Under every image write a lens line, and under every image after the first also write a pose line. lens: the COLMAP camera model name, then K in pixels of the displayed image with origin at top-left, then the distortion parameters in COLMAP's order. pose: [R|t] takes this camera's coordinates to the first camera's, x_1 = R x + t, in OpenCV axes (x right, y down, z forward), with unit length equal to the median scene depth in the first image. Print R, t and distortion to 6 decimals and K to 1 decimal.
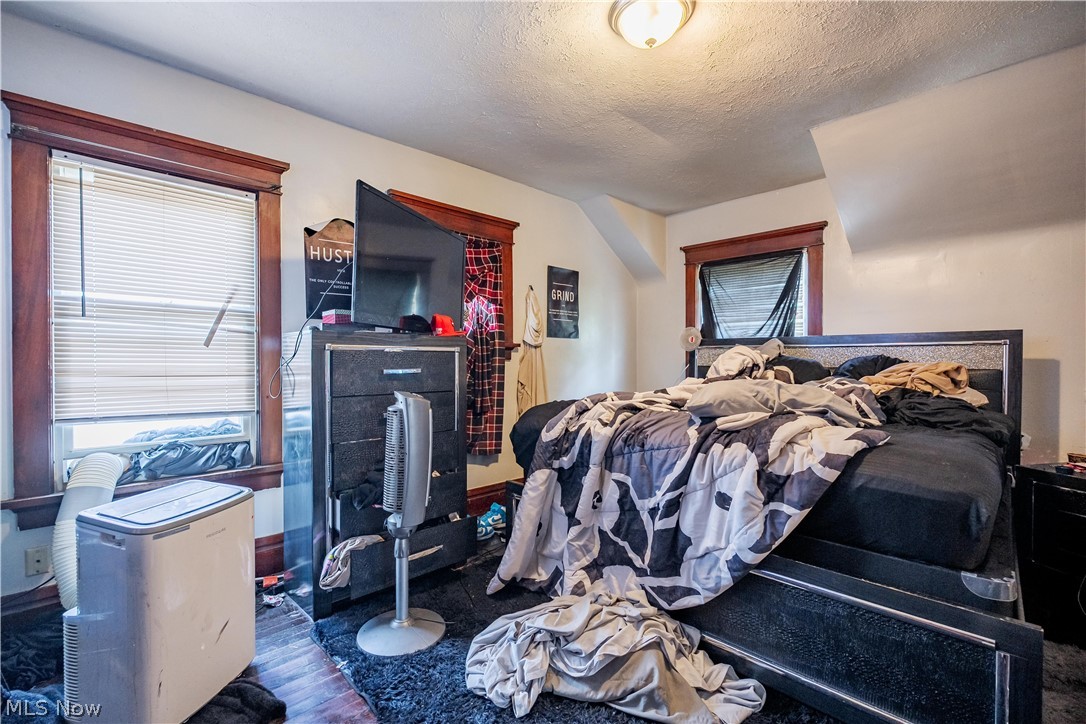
lens RADIAL K [[481.6, 0, 540.6], [0, 481.6, 363.3], [0, 0, 1]] dist [-0.006048, -0.000065]
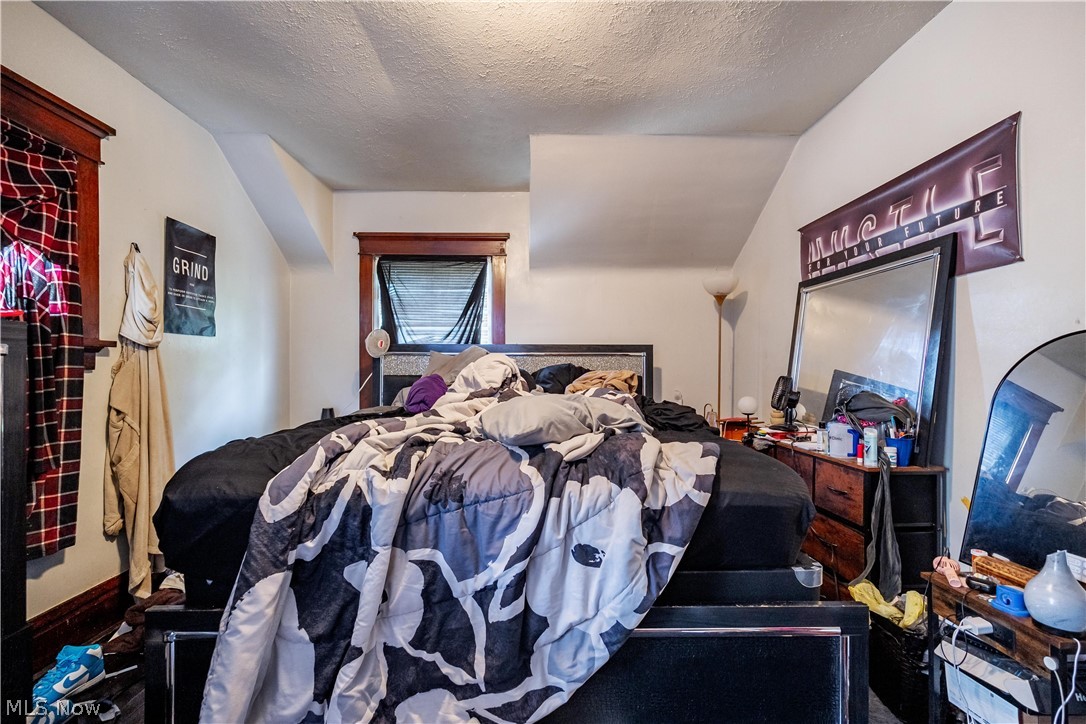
lens RADIAL K [[481.6, 0, 545.6], [0, 481.6, 362.9], [0, 0, 1]] dist [-0.006048, -0.000065]
pose [[0.685517, 0.005165, 0.728038, -0.171923], [0.004839, 0.999920, -0.011650, -0.009715], [-0.728040, 0.011509, 0.685438, 0.391954]]
